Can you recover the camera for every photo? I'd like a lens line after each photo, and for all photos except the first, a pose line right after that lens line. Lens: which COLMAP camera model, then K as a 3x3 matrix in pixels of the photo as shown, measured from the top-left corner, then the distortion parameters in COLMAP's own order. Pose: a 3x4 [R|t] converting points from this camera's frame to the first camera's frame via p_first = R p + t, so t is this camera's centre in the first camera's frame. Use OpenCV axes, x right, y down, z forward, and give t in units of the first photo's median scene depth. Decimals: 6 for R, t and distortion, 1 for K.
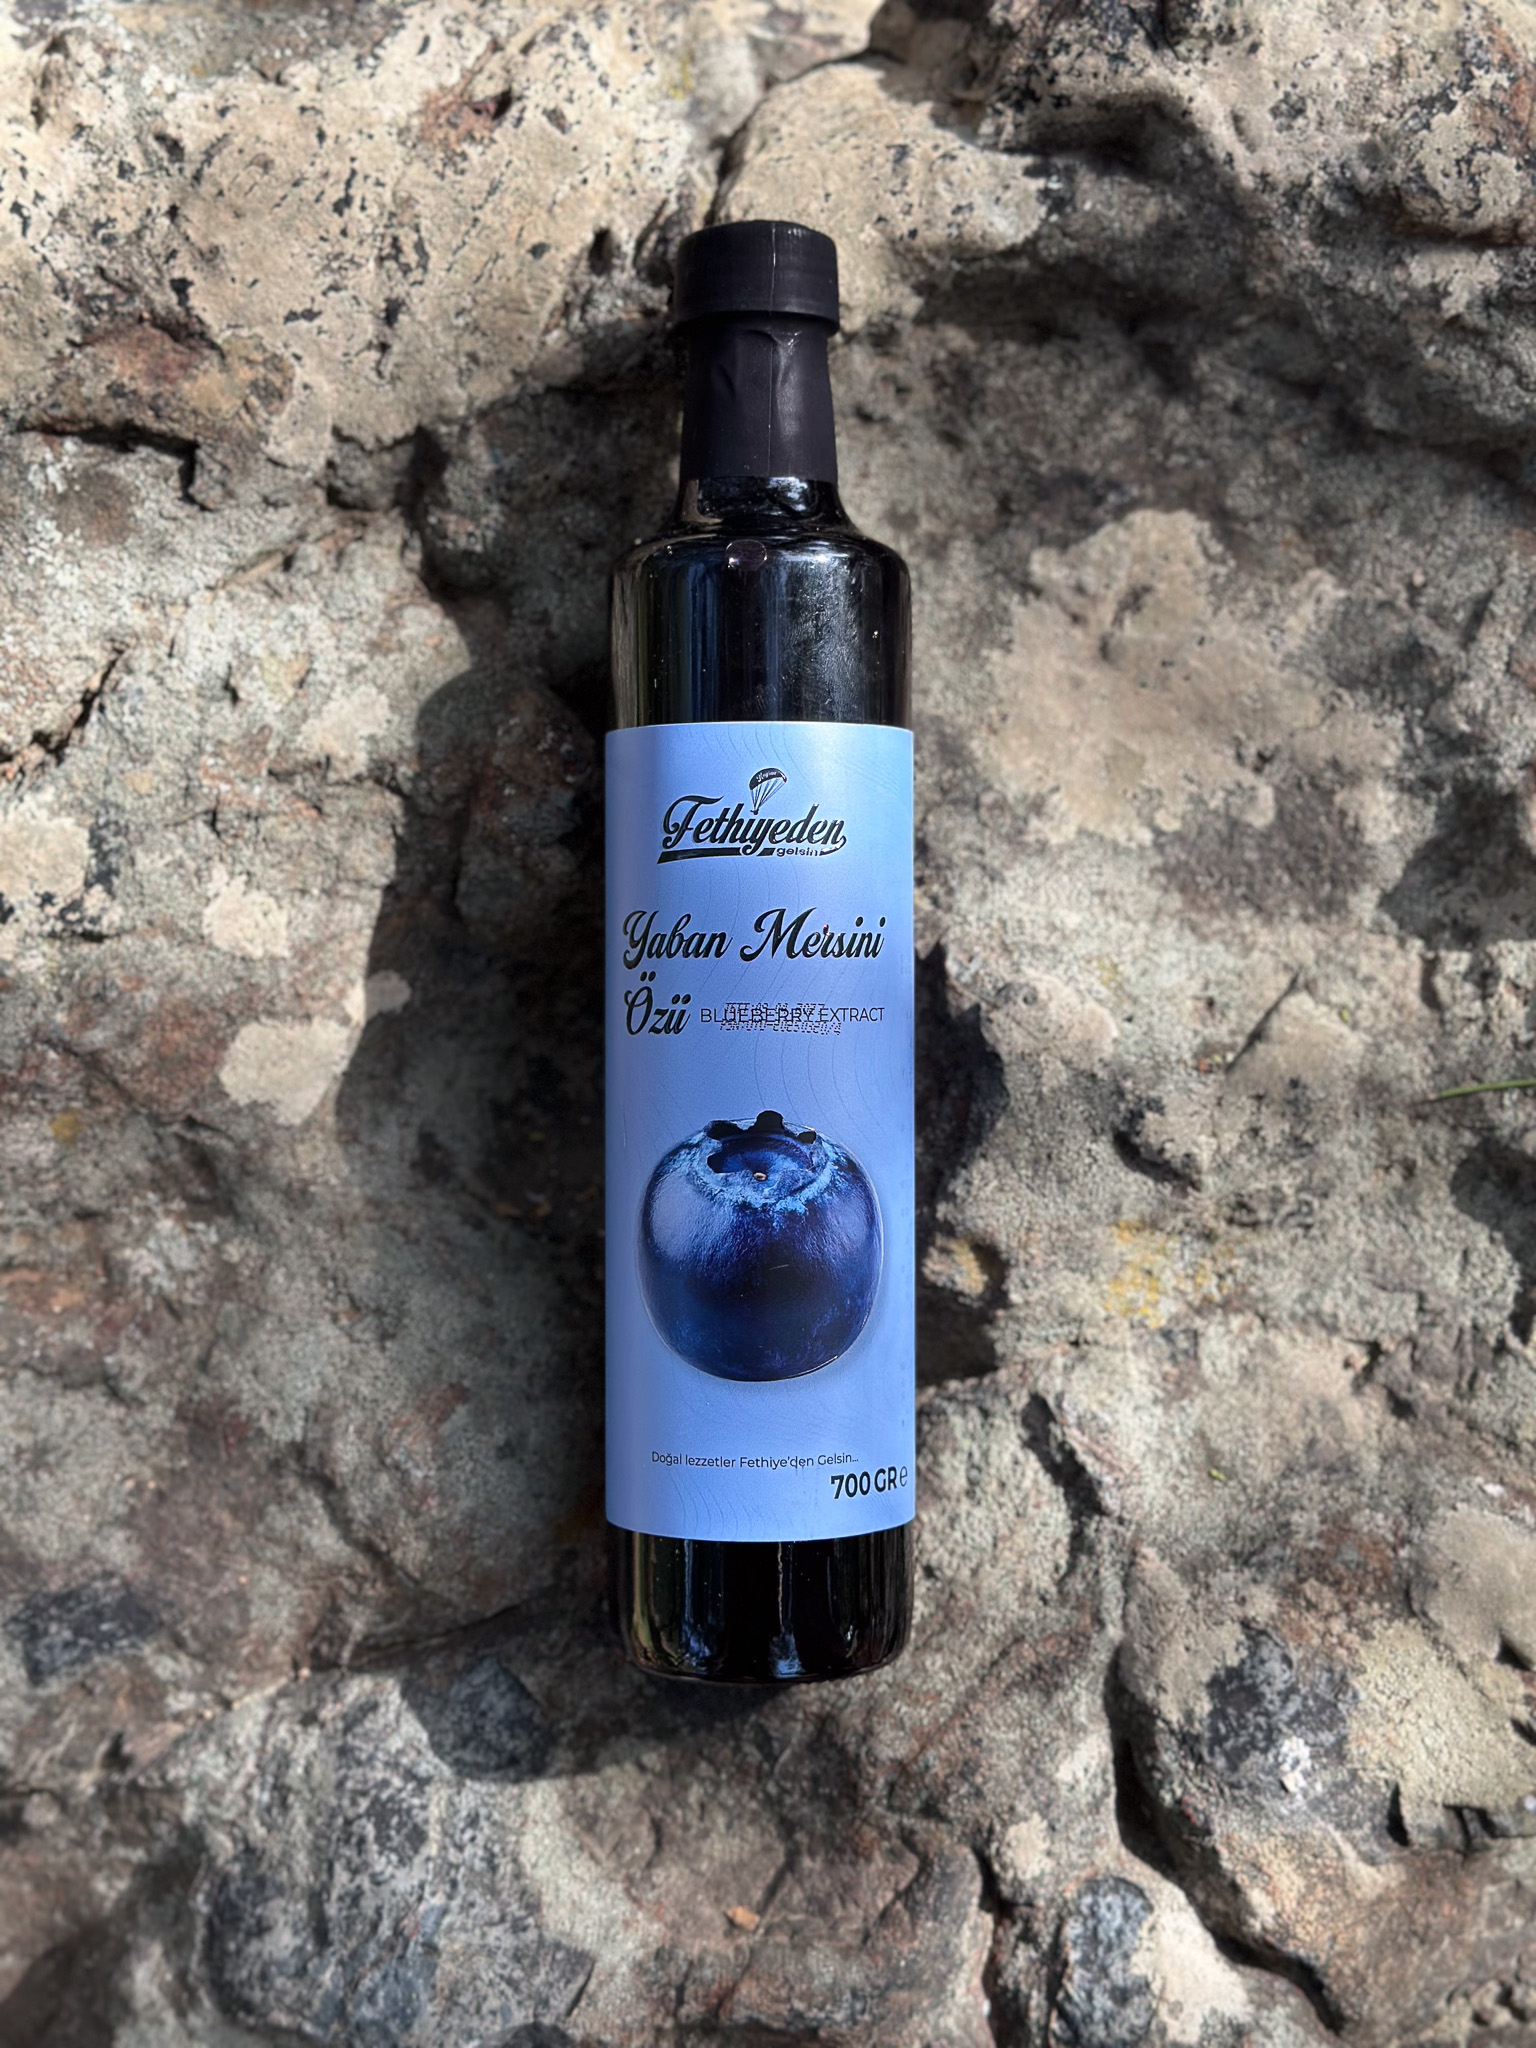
lens RADIAL K [[2903.6, 0, 771.1], [0, 2903.6, 1016.2], [0, 0, 1]] dist [0.209454, -0.532935]
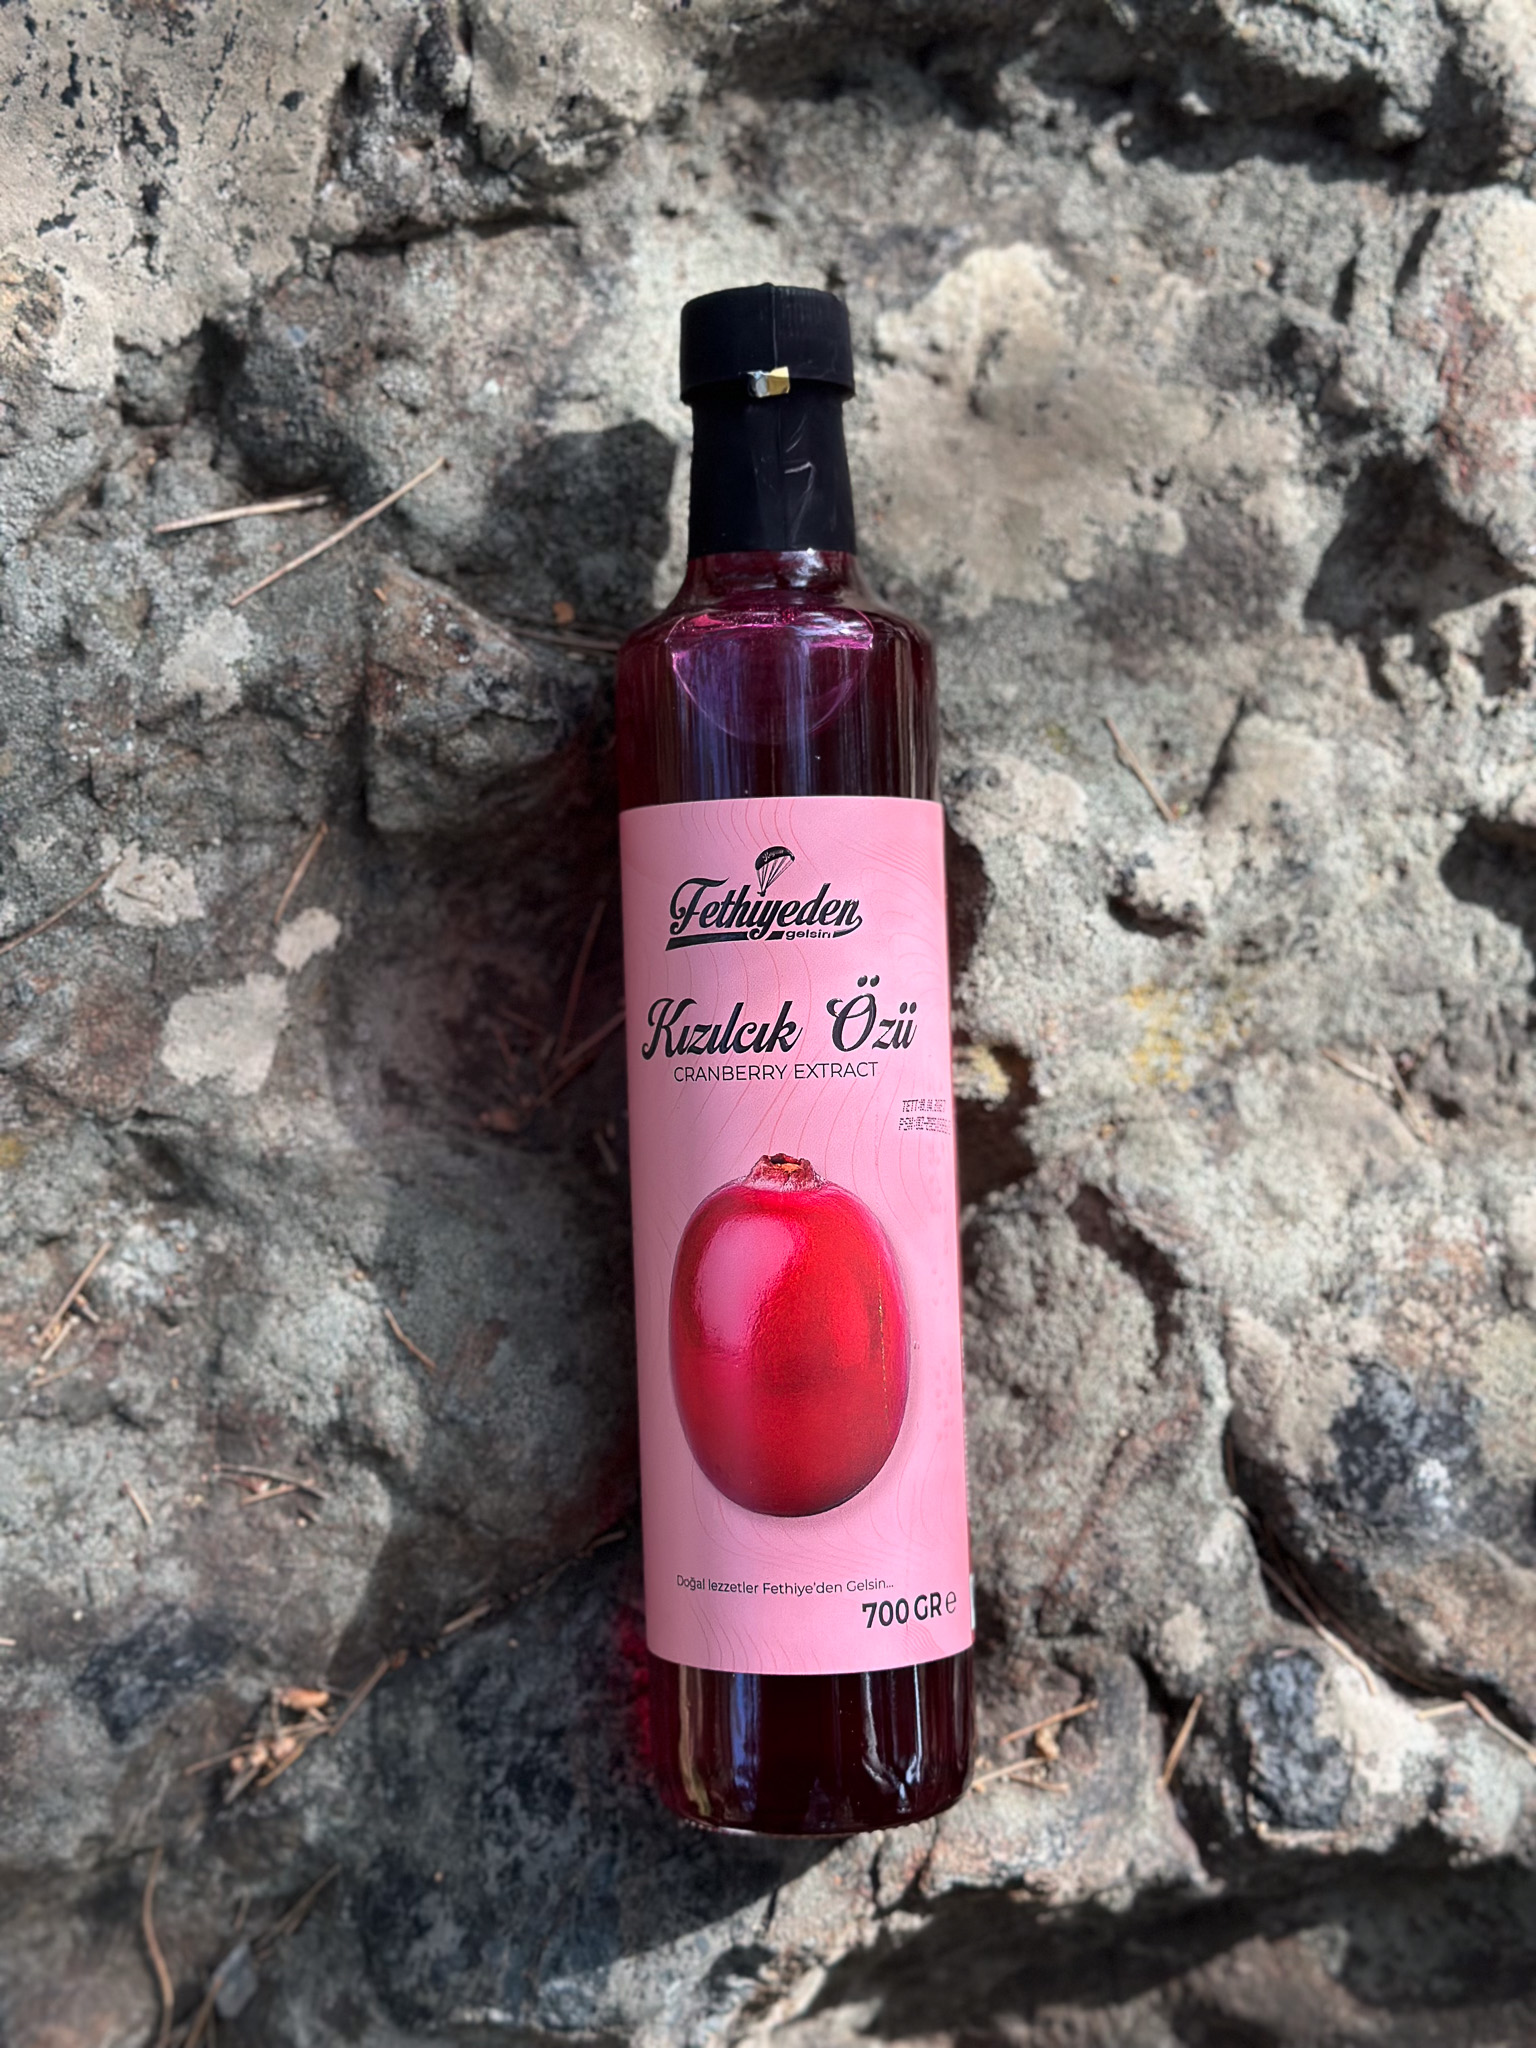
lens RADIAL K [[2906.3, 0, 768.0], [0, 2906.3, 1024.0], [0, 0, 1]] dist [0.210695, -0.531930]
pose [[0.968161, -0.230841, 0.096833, -0.090735], [0.227198, 0.972701, 0.047256, 0.009376], [-0.105099, -0.023751, 0.994178, 0.060905]]
